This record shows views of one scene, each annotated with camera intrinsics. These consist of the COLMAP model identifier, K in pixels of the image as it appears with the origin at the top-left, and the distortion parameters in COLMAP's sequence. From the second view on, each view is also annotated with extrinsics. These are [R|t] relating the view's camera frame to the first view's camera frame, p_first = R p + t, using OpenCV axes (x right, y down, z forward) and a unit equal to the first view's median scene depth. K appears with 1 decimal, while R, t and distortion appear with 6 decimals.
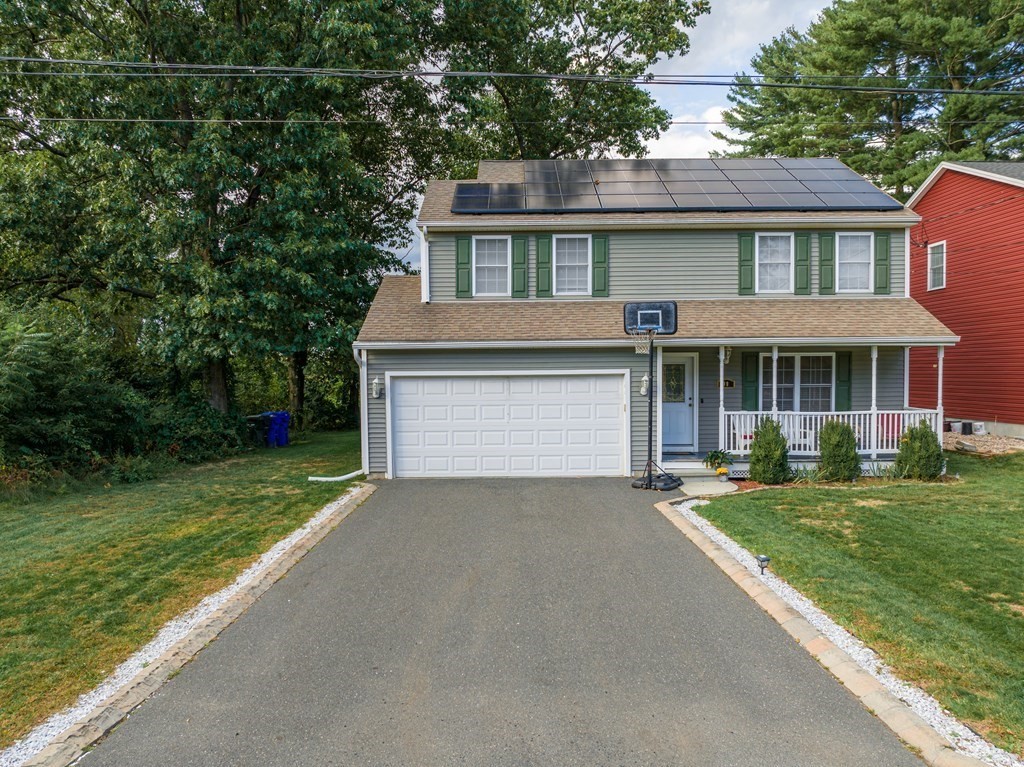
lens RADIAL K [[720.8, 0, 504.5], [0, 720.8, 373.7], [0, 0, 1]] dist [-0.031243, -0.006178]
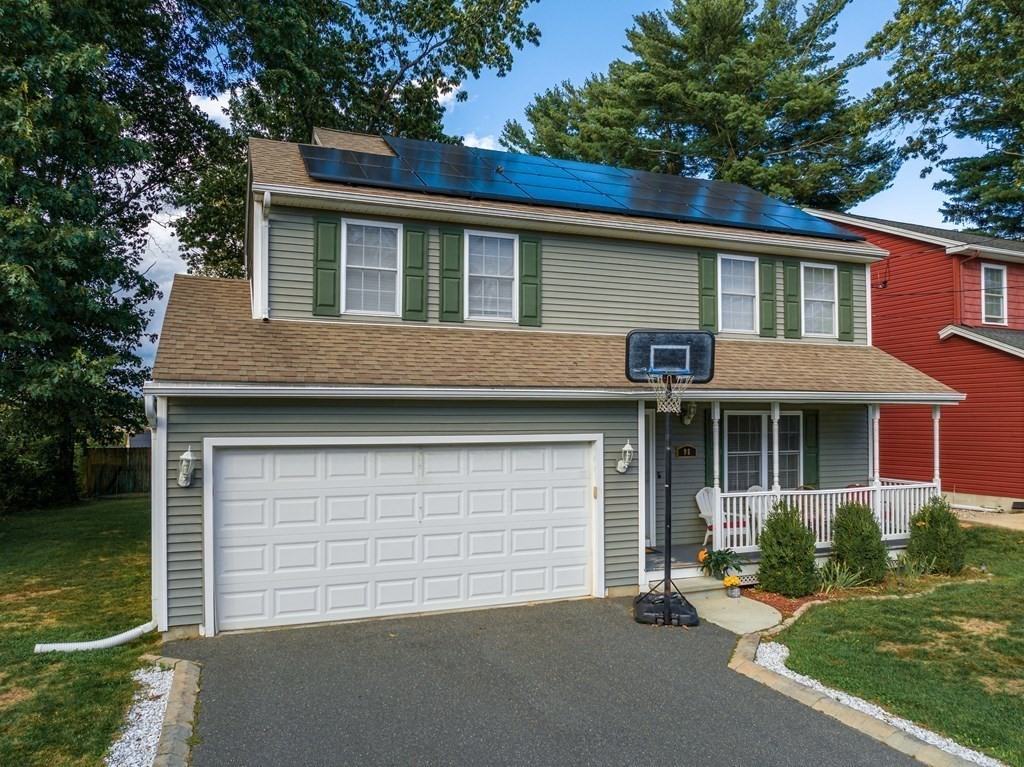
lens RADIAL K [[720.8, 0, 507.0], [0, 720.8, 388.0], [0, 0, 1]] dist [-0.031243, -0.006178]
pose [[0.927687, 0.022995, 0.372651, -0.143891], [-0.005368, 0.998820, -0.048270, -0.014598], [-0.373321, 0.042779, 0.926715, 0.379978]]
